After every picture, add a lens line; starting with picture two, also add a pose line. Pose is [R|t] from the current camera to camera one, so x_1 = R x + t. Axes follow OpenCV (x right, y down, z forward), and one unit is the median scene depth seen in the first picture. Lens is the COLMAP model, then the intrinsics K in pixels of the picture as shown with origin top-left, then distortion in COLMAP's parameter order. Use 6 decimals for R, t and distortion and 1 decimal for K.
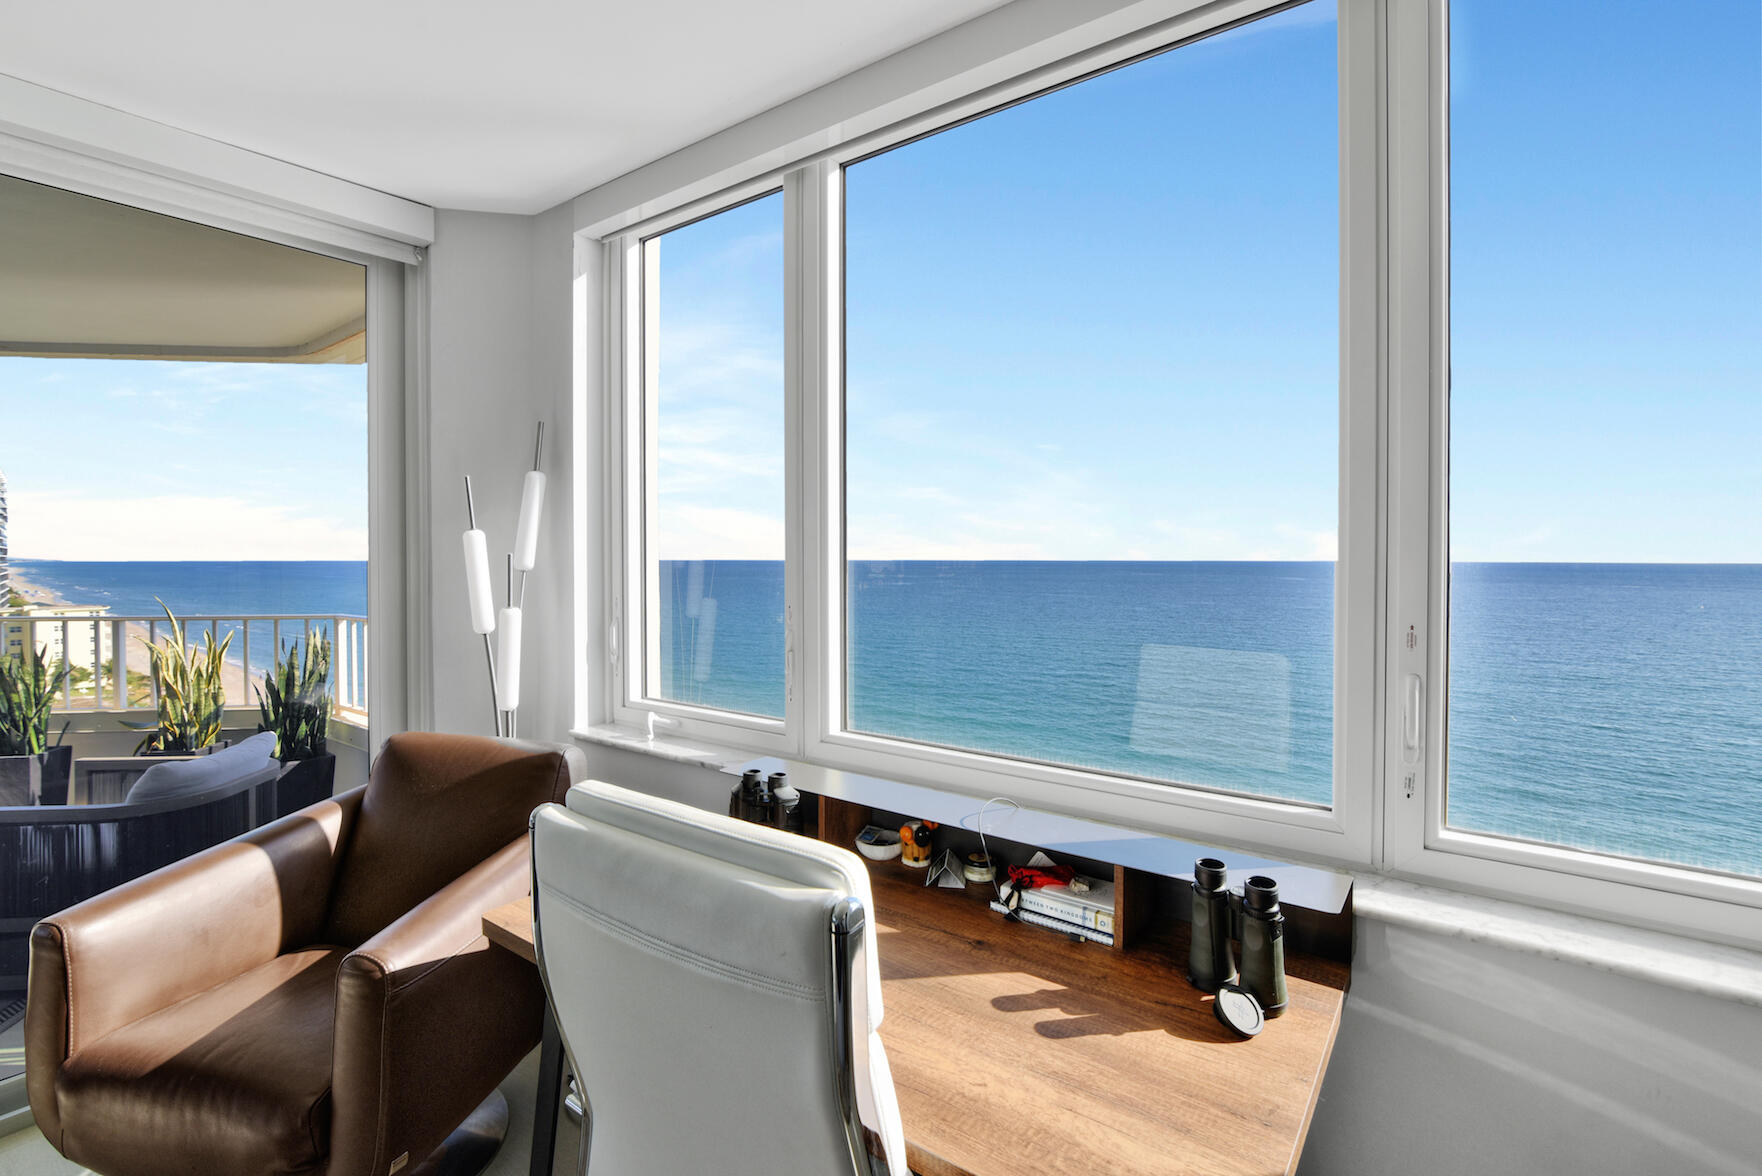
lens RADIAL K [[847.7, 0, 888.0], [0, 847.7, 562.2], [0, 0, 1]] dist [0.002147, 0.000216]
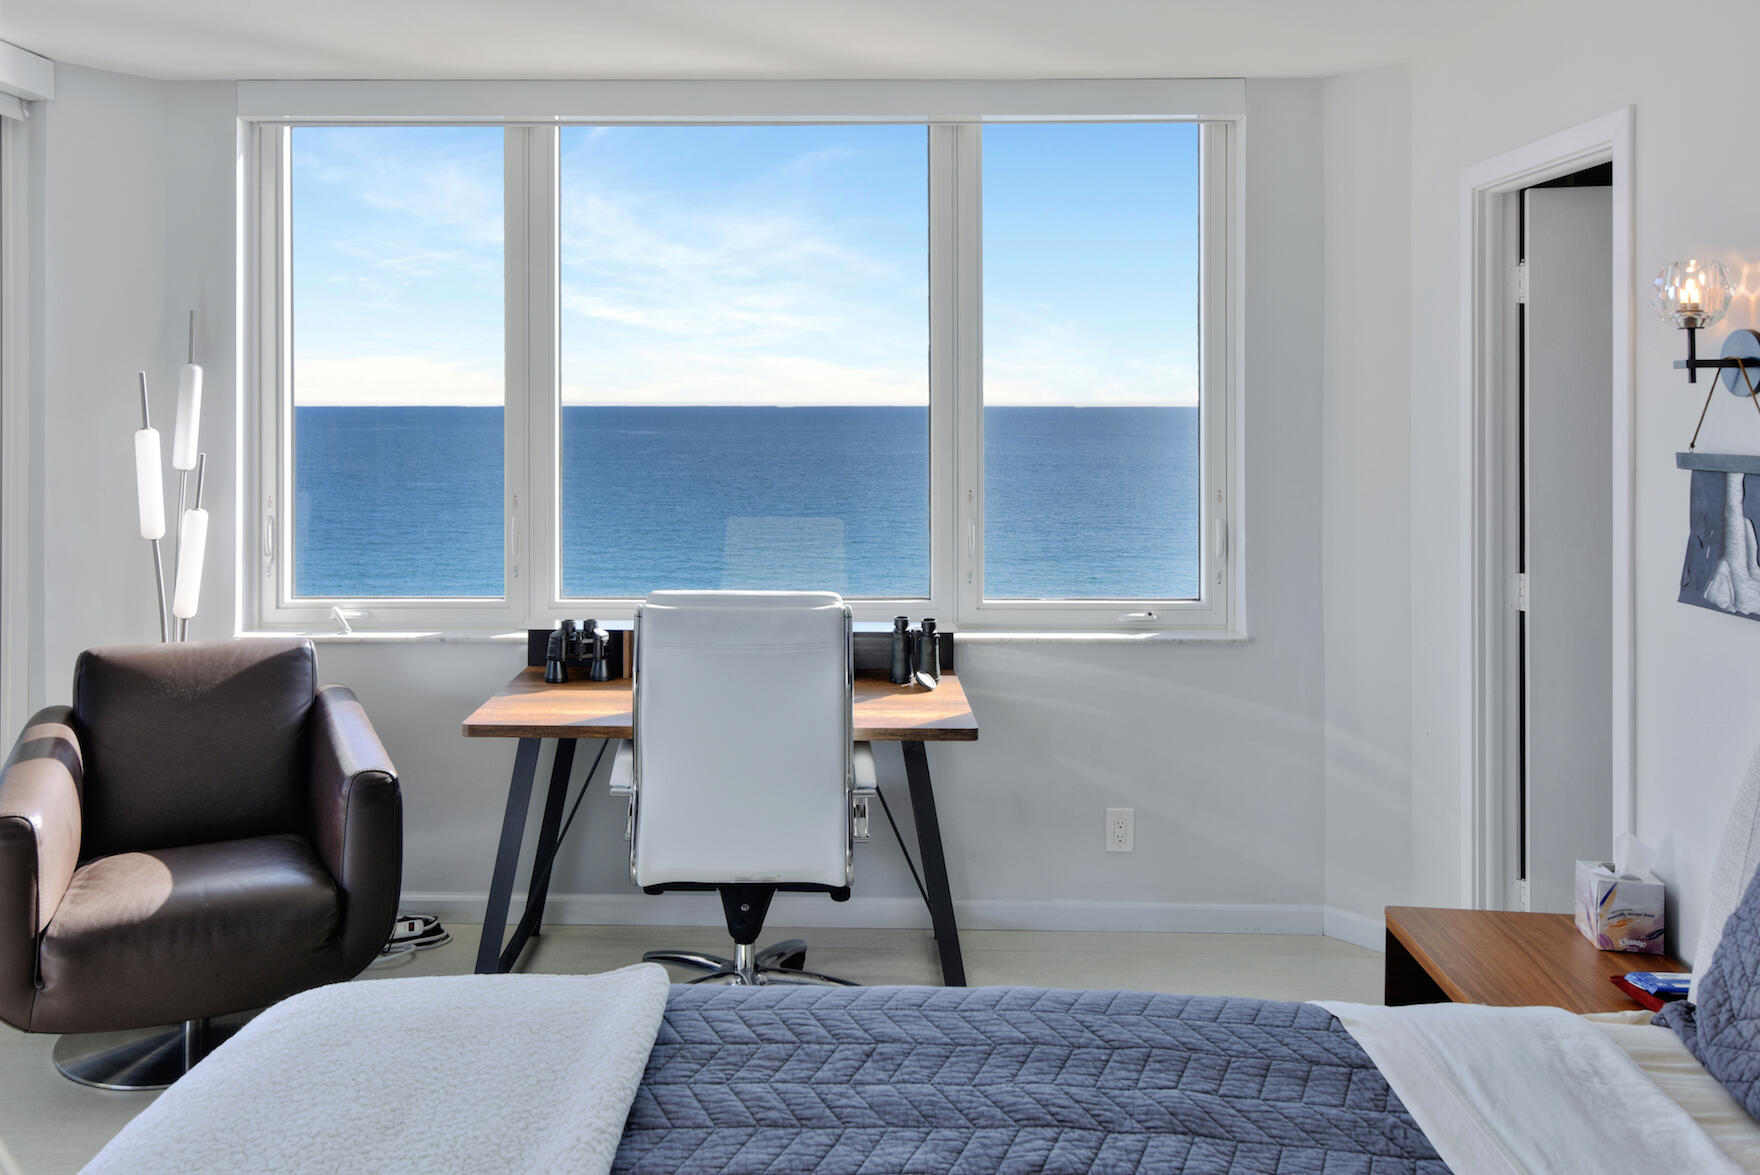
lens RADIAL K [[1482.0, 0, 880.0], [0, 1482.0, 587.5], [0, 0, 1]] dist [0.004939, 0.001173]
pose [[0.793750, -0.077899, 0.603236, -1.258901], [0.004818, 0.992539, 0.121832, -0.089223], [-0.608225, -0.093798, 0.788203, -1.199600]]
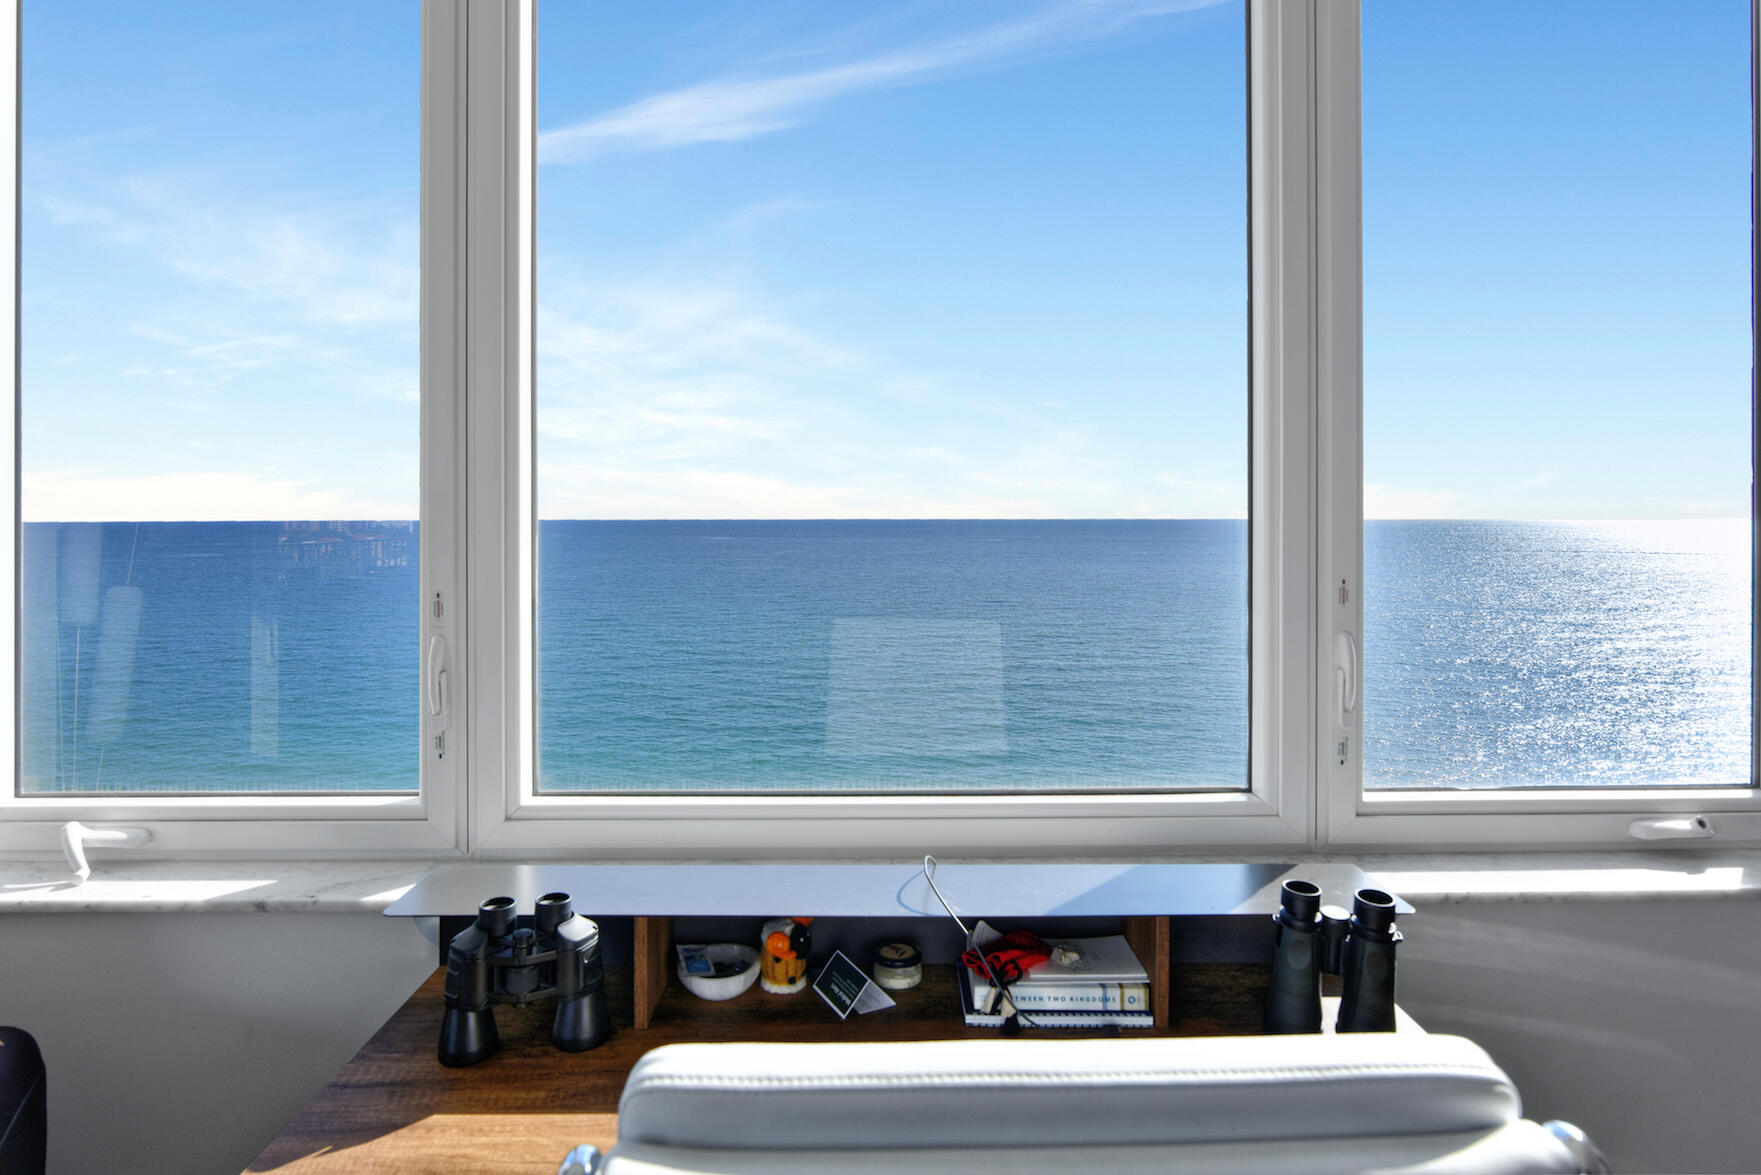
lens RADIAL K [[975.0, 0, 881.5], [0, 975.0, 516.4], [0, 0, 1]] dist [-0.007704, -0.000558]
pose [[0.792109, 0.001677, 0.610377, -0.376853], [0.006452, 0.999917, -0.011120, 0.011927], [-0.610345, 0.012746, 0.792033, 0.395664]]
